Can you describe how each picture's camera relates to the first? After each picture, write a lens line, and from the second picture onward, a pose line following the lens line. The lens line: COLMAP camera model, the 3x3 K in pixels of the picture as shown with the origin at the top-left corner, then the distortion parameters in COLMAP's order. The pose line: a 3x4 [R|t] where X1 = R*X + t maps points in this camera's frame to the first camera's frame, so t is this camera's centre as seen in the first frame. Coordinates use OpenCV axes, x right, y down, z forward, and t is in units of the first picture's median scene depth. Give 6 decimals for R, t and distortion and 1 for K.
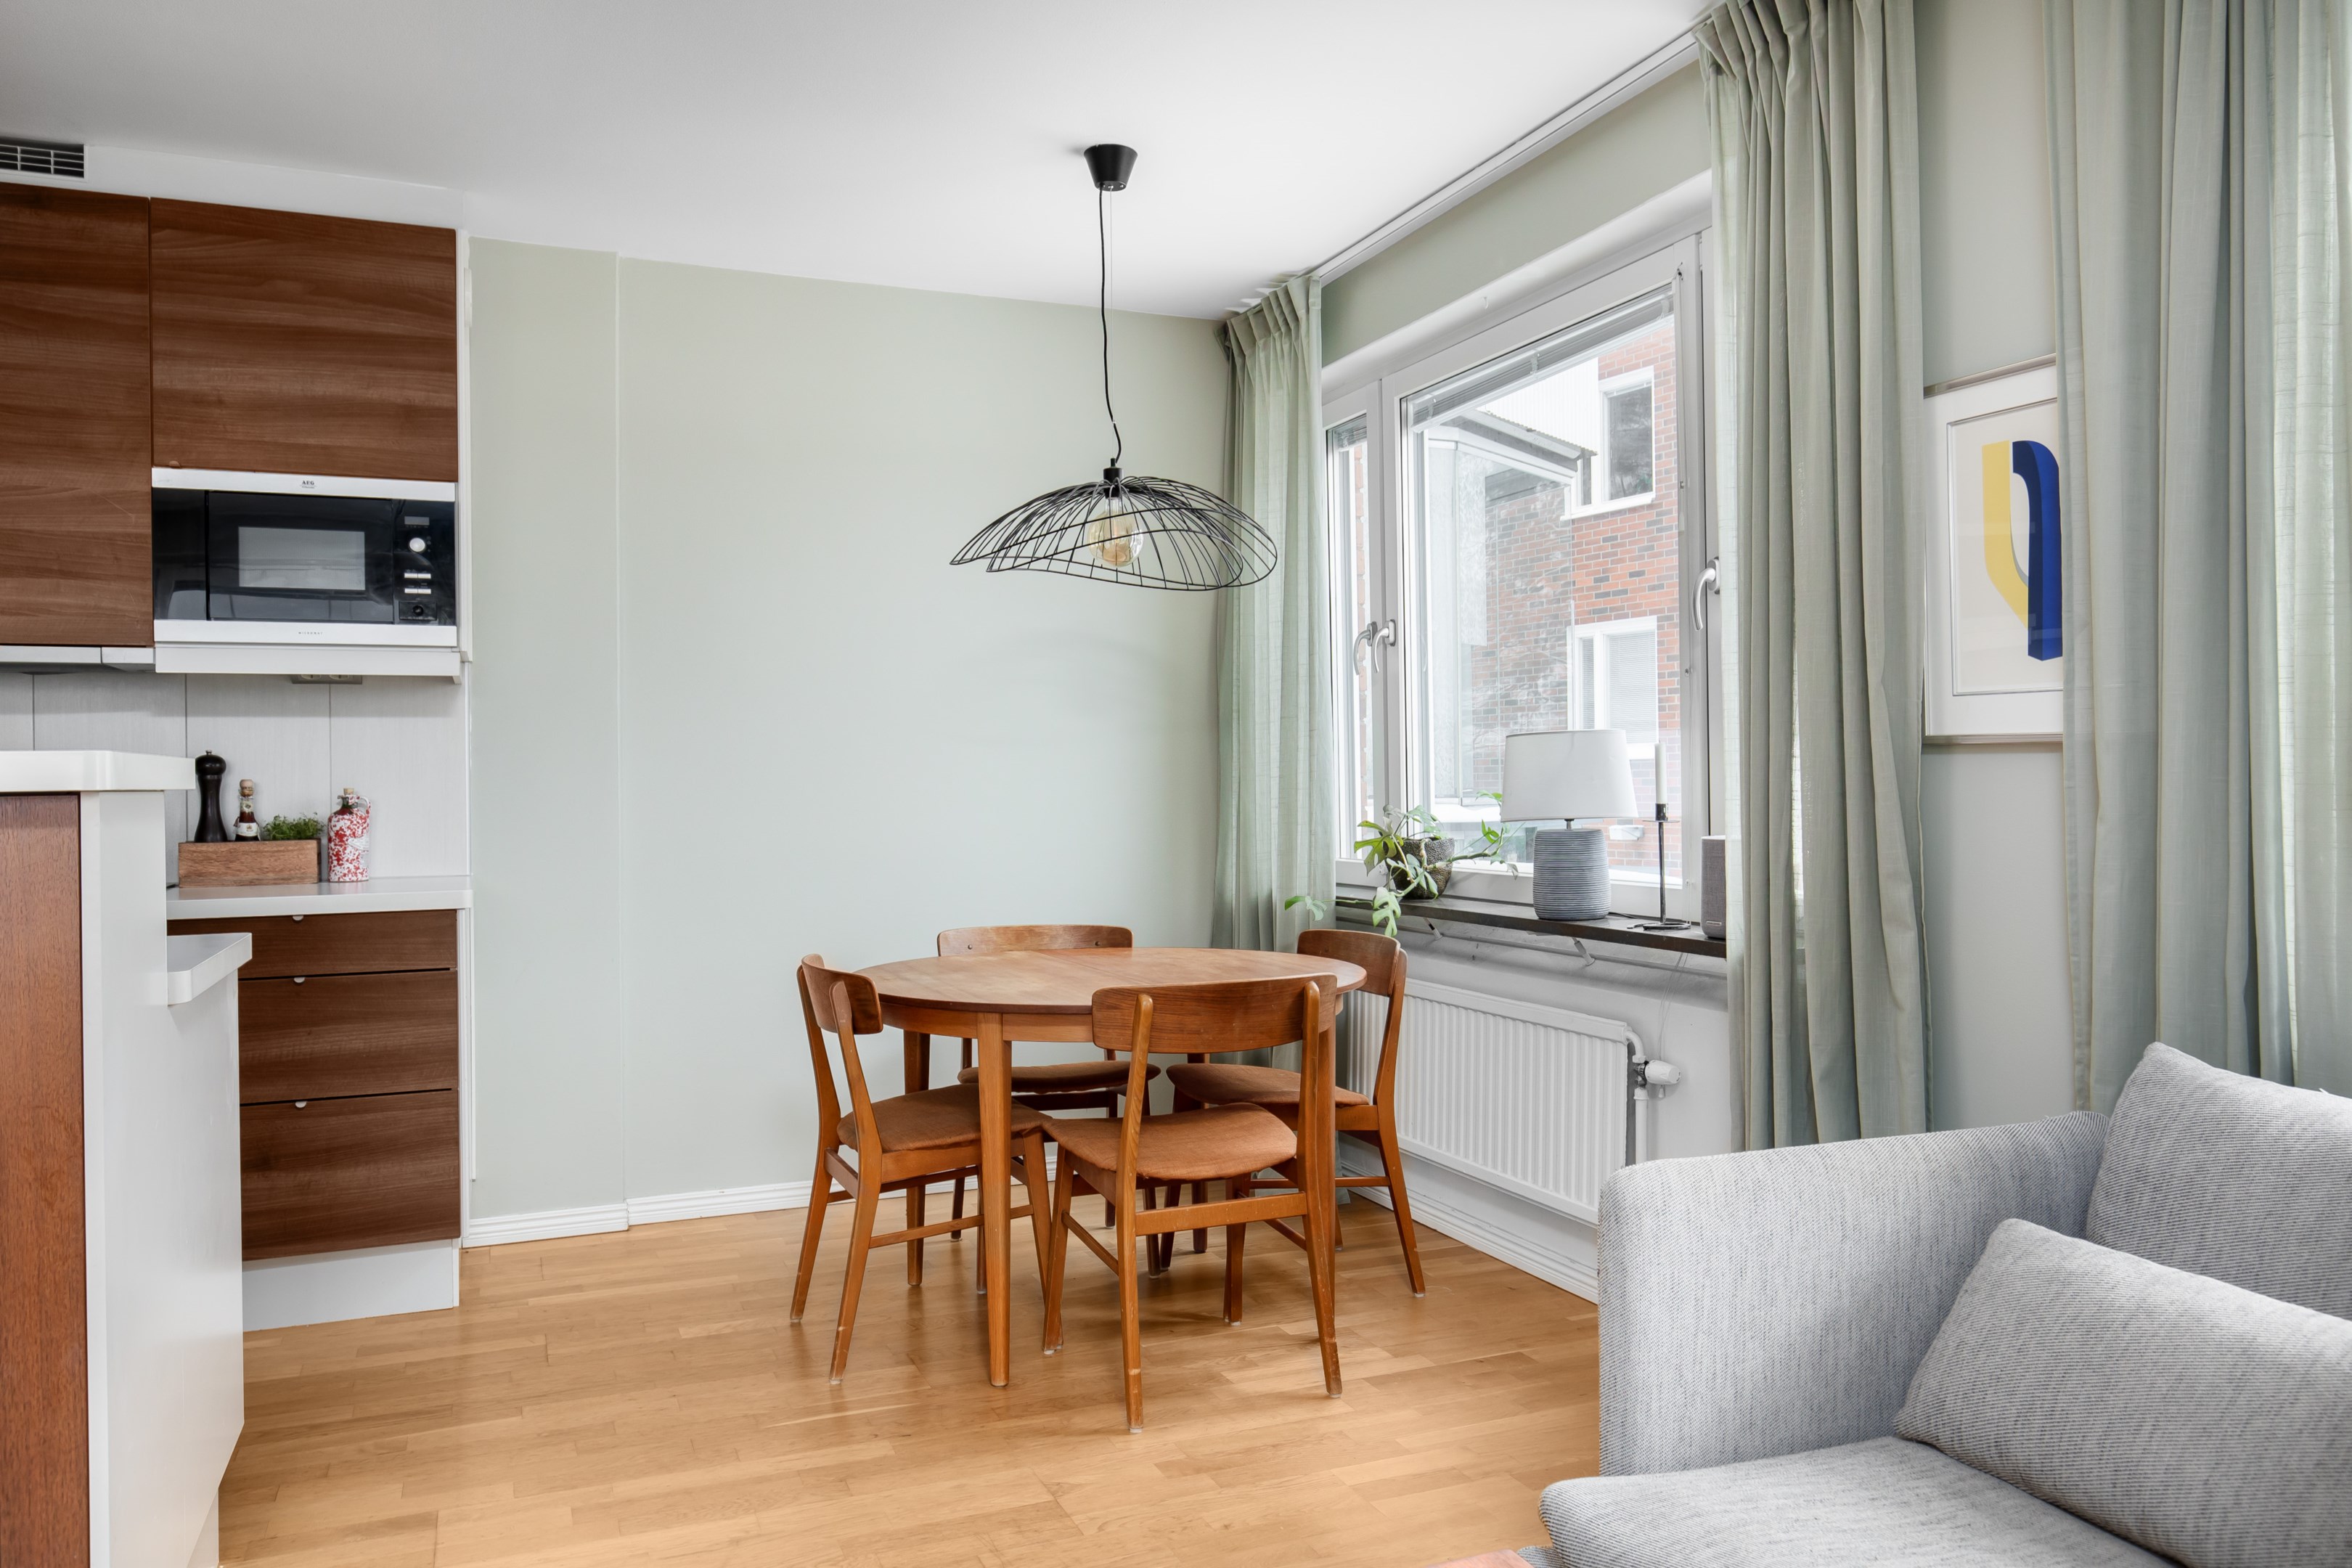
lens RADIAL K [[1671.1, 0, 1184.1], [0, 1671.1, 777.2], [0, 0, 1]] dist [-0.001705, 0.001275]
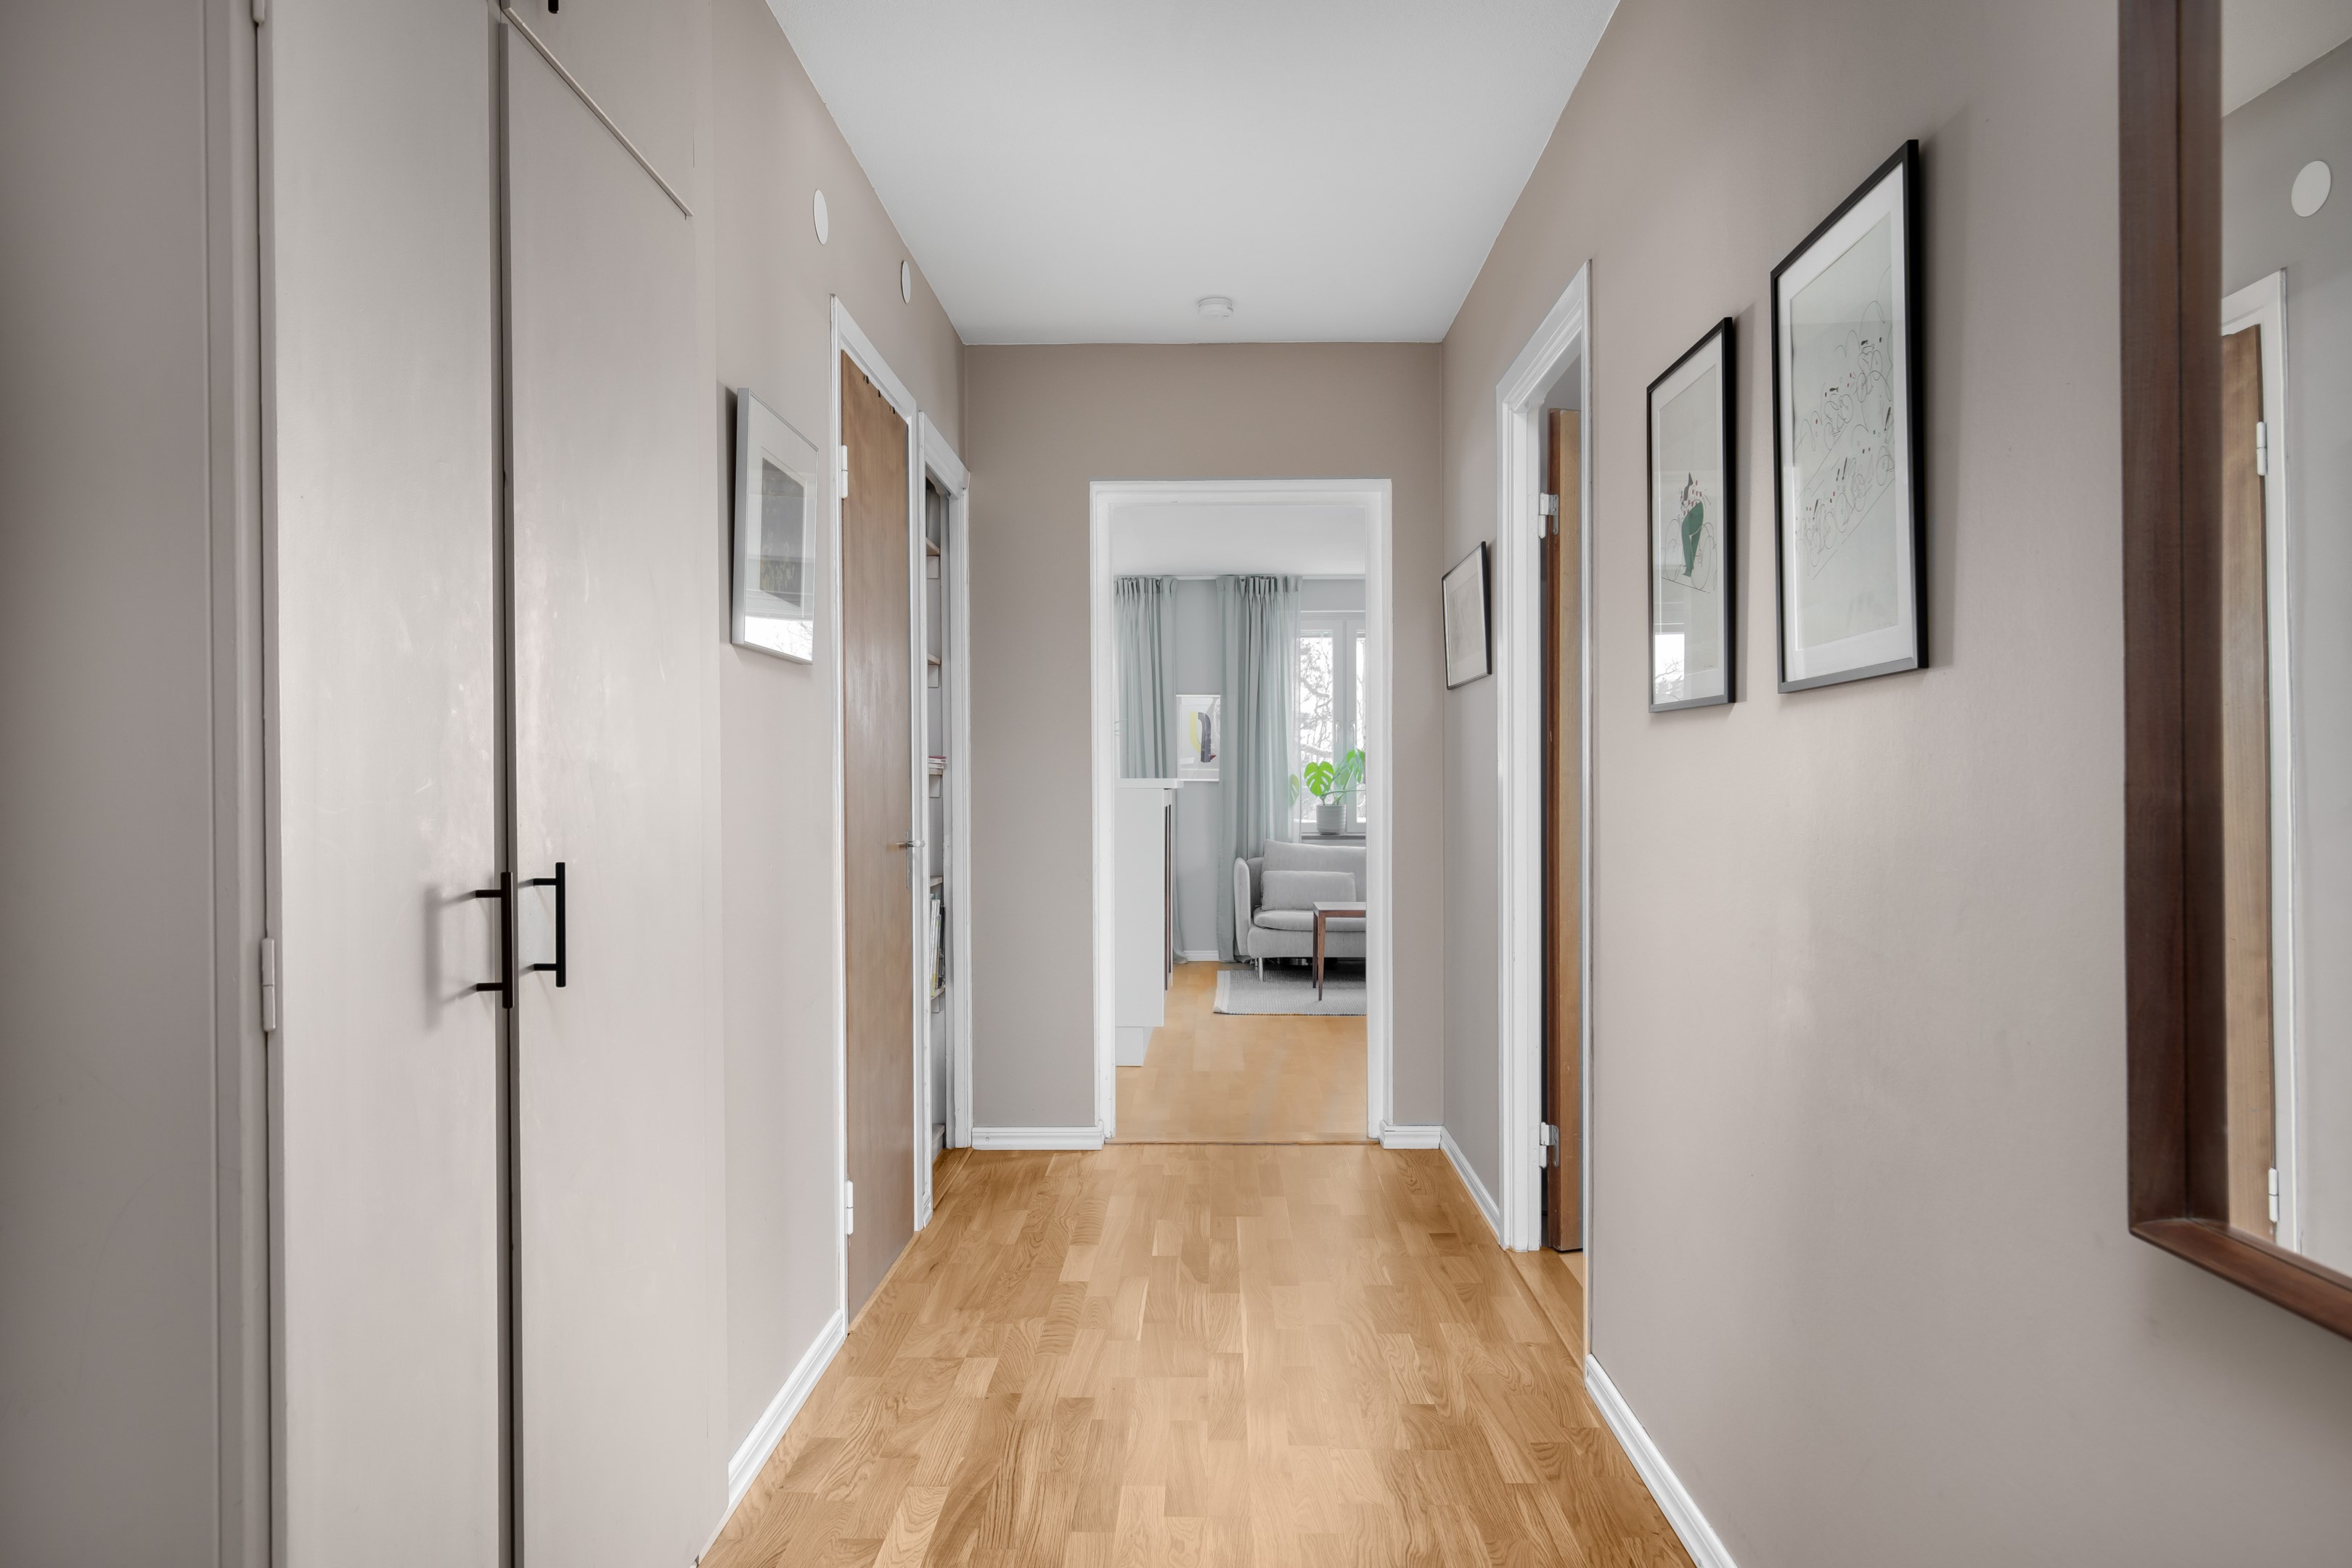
lens RADIAL K [[1481.7, 0, 1176.0], [0, 1481.7, 784.0], [0, 0, 1]] dist [-0.000383, -0.000174]
pose [[0.395615, 0.009572, 0.918366, -2.160670], [-0.002780, 0.999954, -0.009225, 0.015291], [-0.918412, 0.001096, 0.395624, -0.333491]]
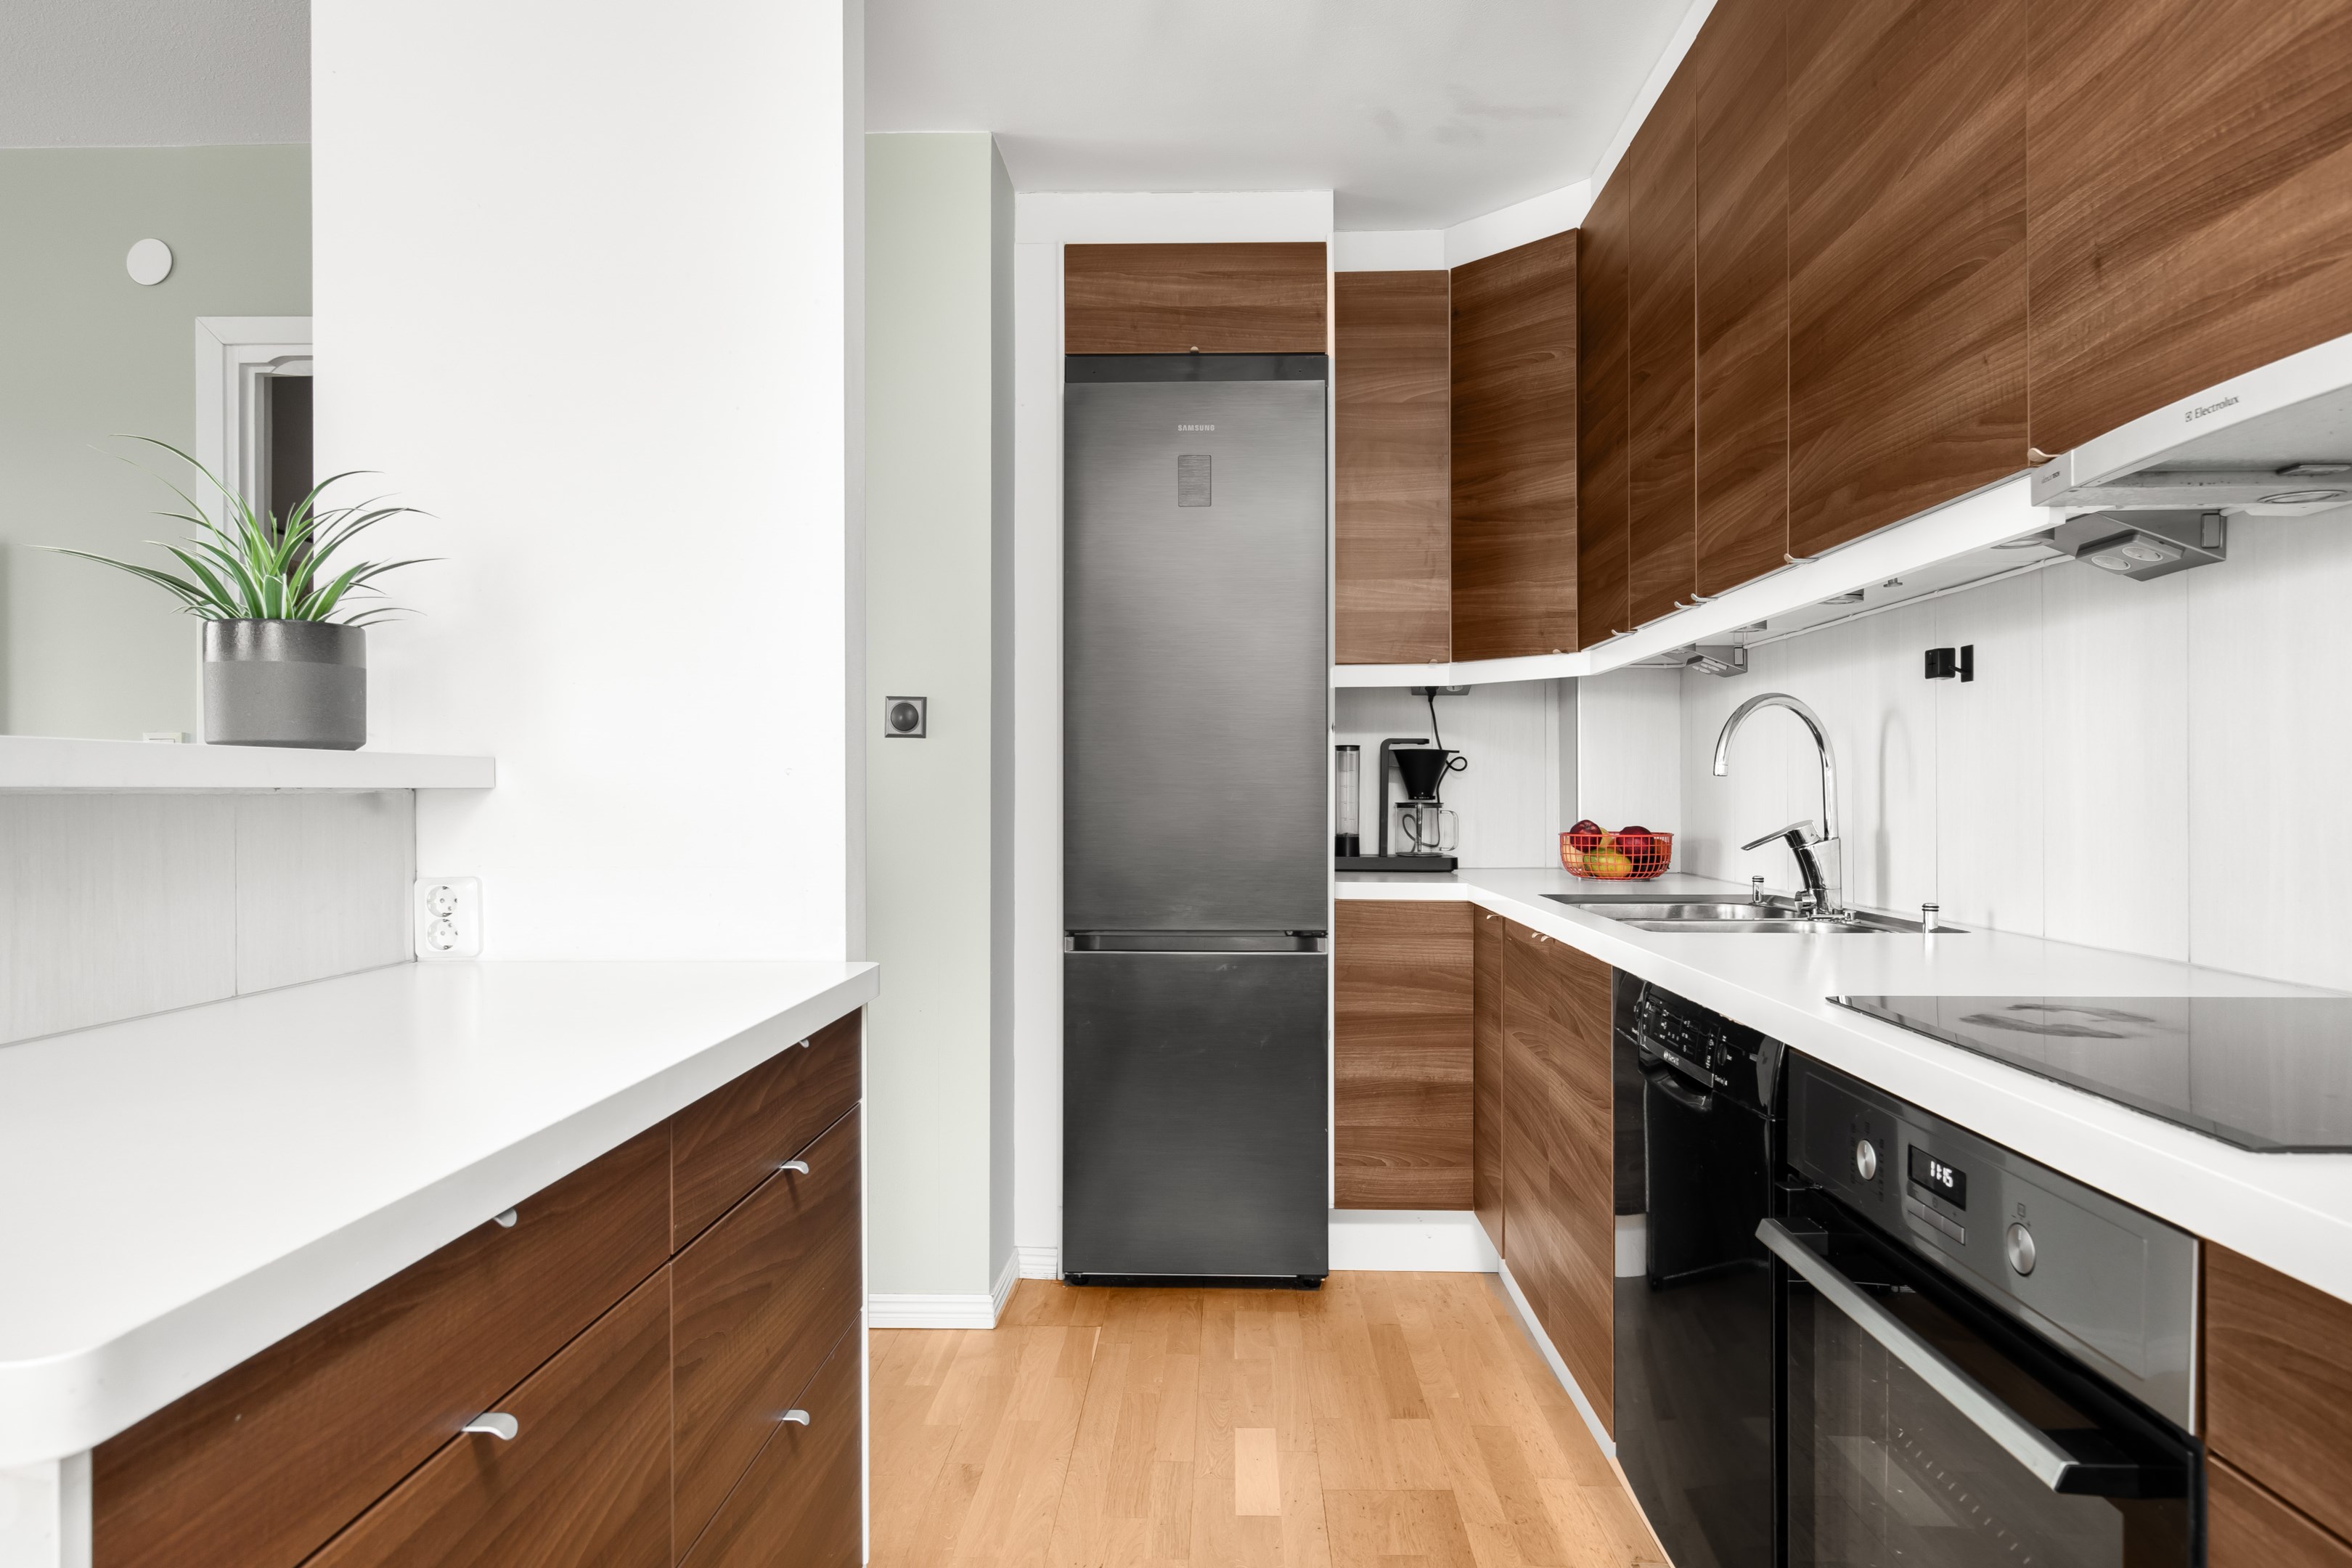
lens RADIAL K [[1425.5, 0, 1170.8], [0, 1425.5, 792.0], [0, 0, 1]] dist [0.001323, 0.000946]
pose [[-0.413405, 0.014198, -0.910437, -0.315557], [0.009999, 0.999889, 0.011053, 0.006358], [0.910492, -0.004534, -0.413501, 0.888241]]
